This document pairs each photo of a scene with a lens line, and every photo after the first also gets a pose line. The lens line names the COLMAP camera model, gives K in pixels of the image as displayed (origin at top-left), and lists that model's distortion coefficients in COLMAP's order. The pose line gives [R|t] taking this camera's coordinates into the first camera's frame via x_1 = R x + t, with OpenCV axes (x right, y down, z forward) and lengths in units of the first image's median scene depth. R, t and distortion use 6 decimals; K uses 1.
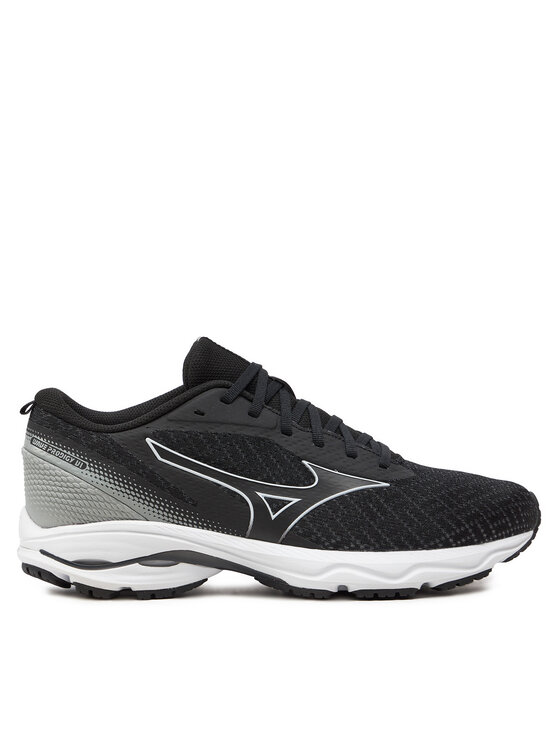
lens RADIAL K [[1582.1, 0, 280.8], [0, 1582.1, 372.2], [0, 0, 1]] dist [-0.179086, 0.000000]
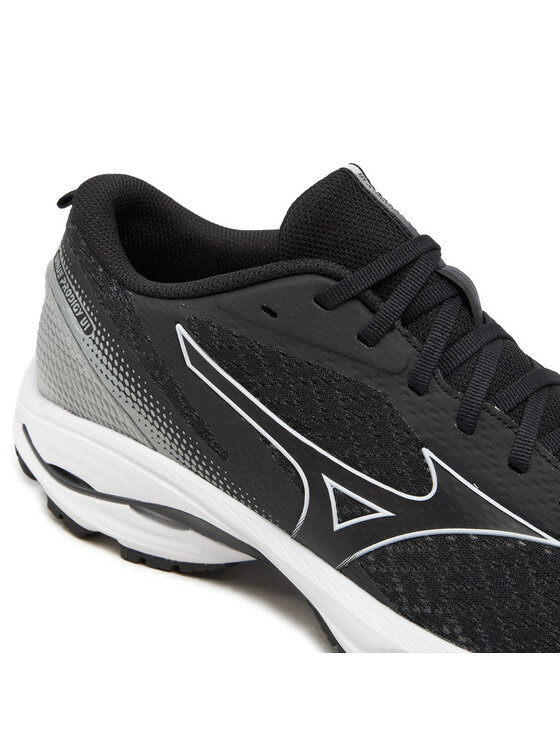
lens RADIAL K [[1333.6, 0, 282.0], [0, 1333.6, 371.1], [0, 0, 1]] dist [-0.091624, 0.000000]
pose [[0.855566, 0.345506, -0.385528, 0.142370], [-0.201958, 0.908454, 0.365958, -0.129161], [0.476675, -0.235240, 0.847020, 0.595098]]
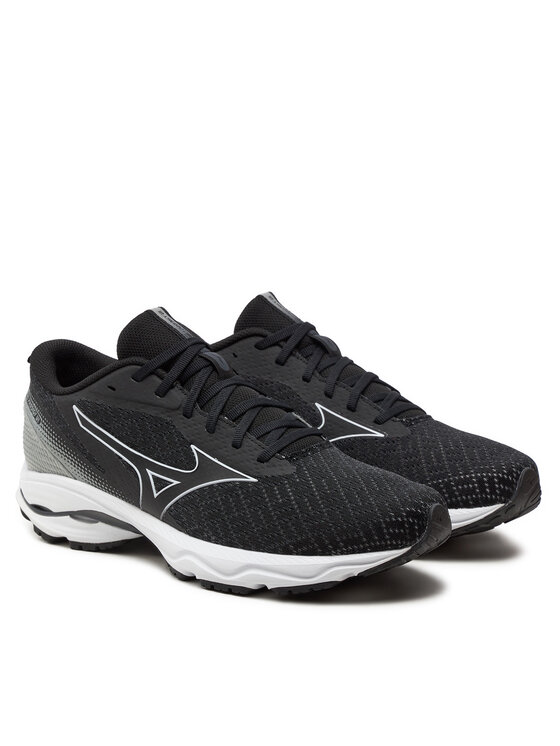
lens RADIAL K [[2148.3, 0, 279.4], [0, 2148.3, 373.1], [0, 0, 1]] dist [-0.025611, 0.000000]
pose [[0.740024, 0.127989, -0.660291, 0.983296], [0.002174, 0.981267, 0.192642, -0.261696], [0.672577, -0.143995, 0.725882, 0.029104]]
